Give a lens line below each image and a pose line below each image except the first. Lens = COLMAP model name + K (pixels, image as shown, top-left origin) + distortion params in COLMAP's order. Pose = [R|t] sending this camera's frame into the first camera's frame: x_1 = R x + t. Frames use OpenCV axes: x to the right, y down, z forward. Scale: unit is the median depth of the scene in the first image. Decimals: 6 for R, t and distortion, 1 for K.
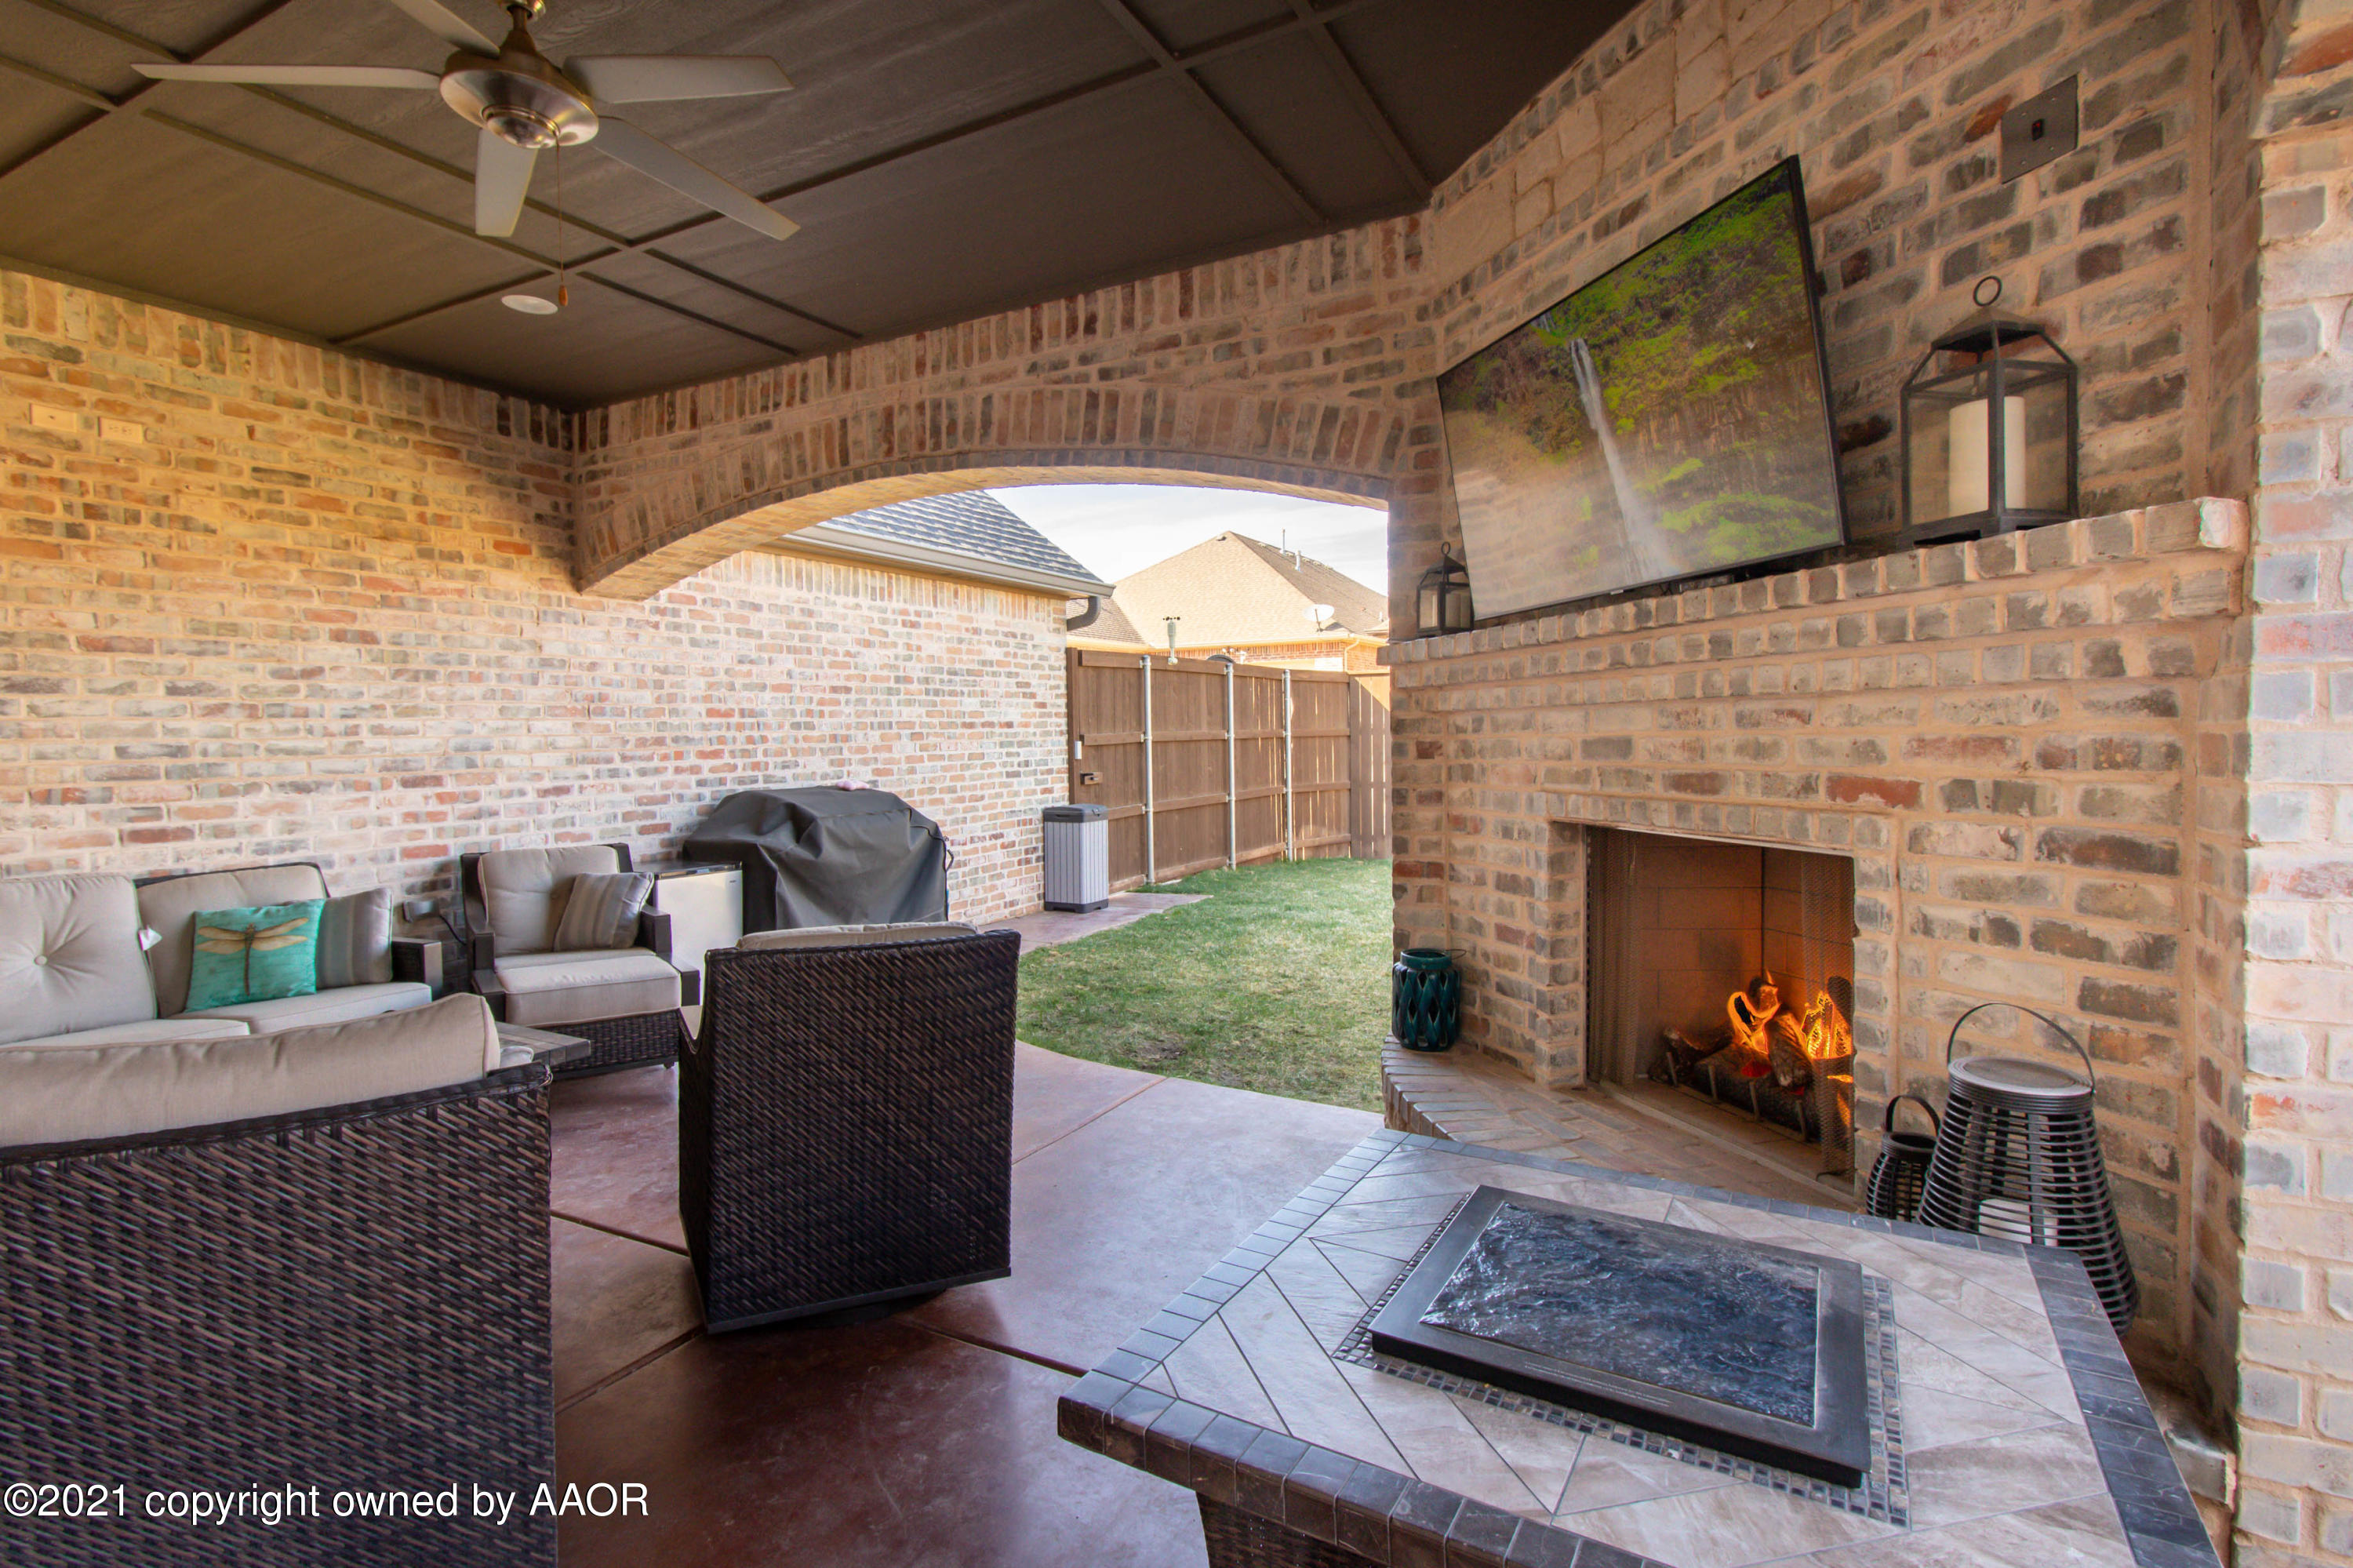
lens RADIAL K [[1136.3, 0, 1177.0], [0, 1136.3, 763.5], [0, 0, 1]] dist [-0.000216, -0.000011]
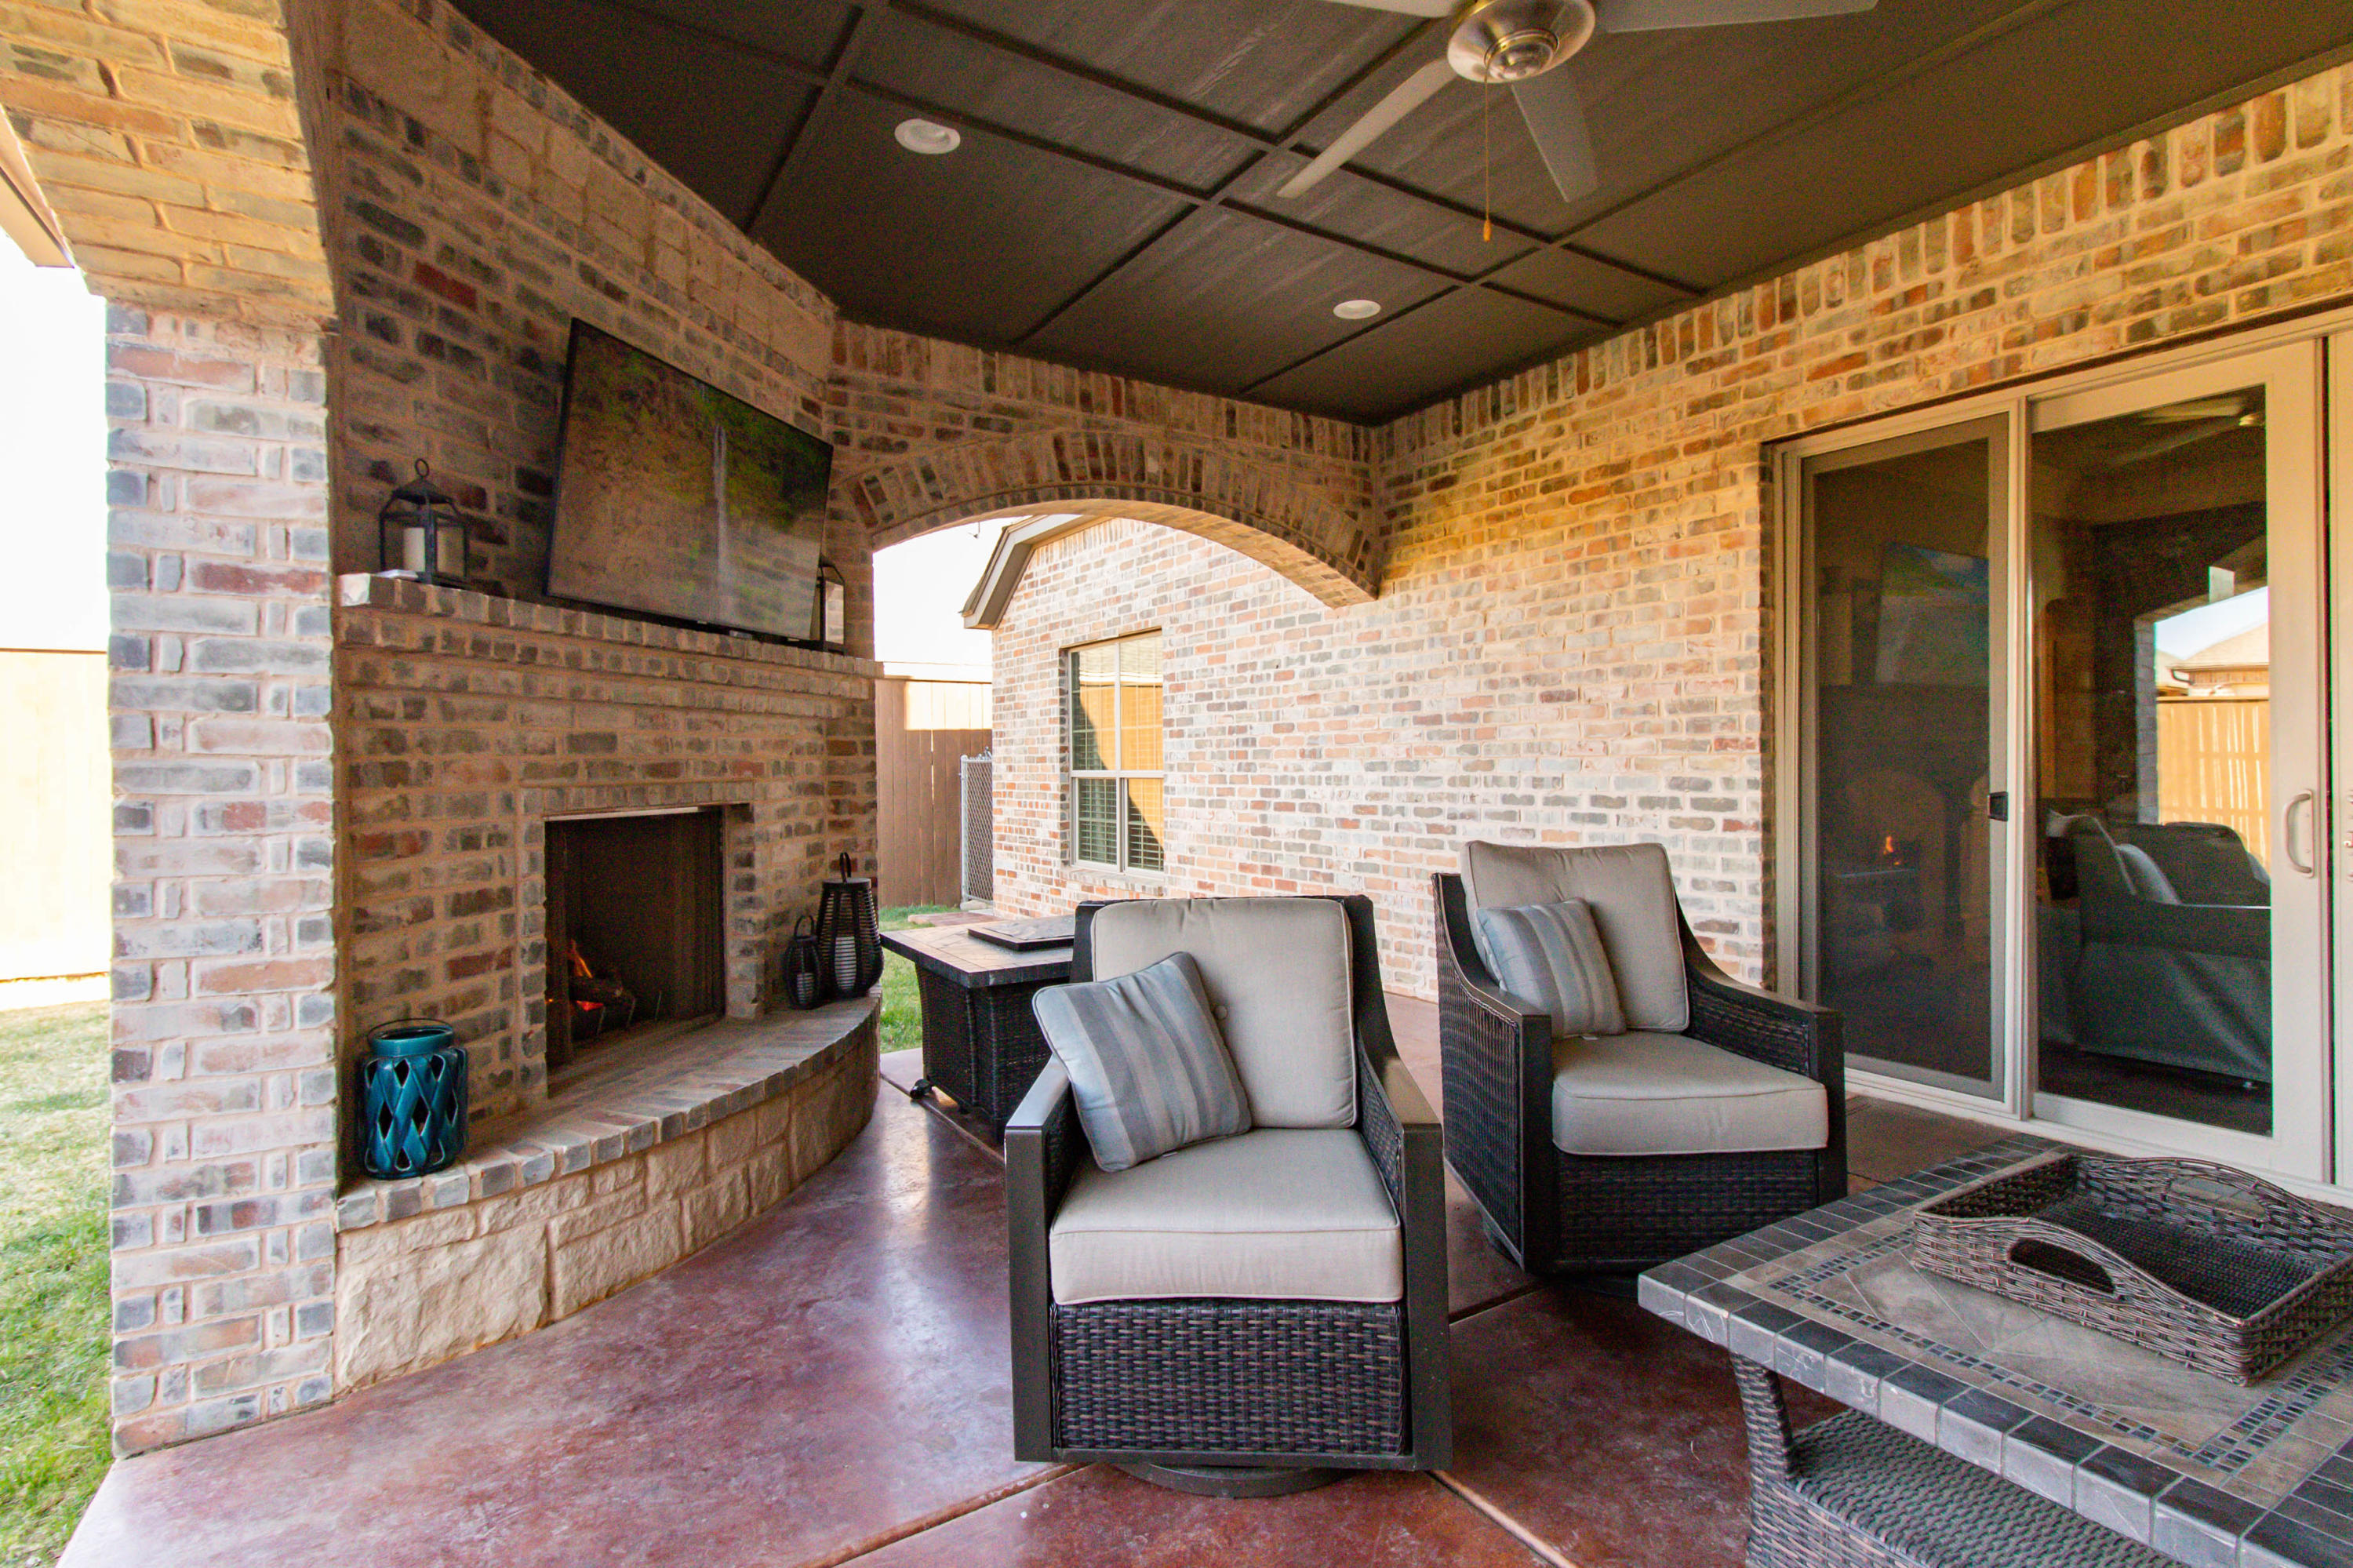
lens RADIAL K [[1136.3, 0, 1178.4], [0, 1136.3, 774.4], [0, 0, 1]] dist [-0.000216, -0.000011]
pose [[-0.875884, 0.008987, 0.482439, -0.663462], [0.024081, 0.999395, 0.025102, 0.003224], [-0.481921, 0.033604, -0.875570, 1.732623]]
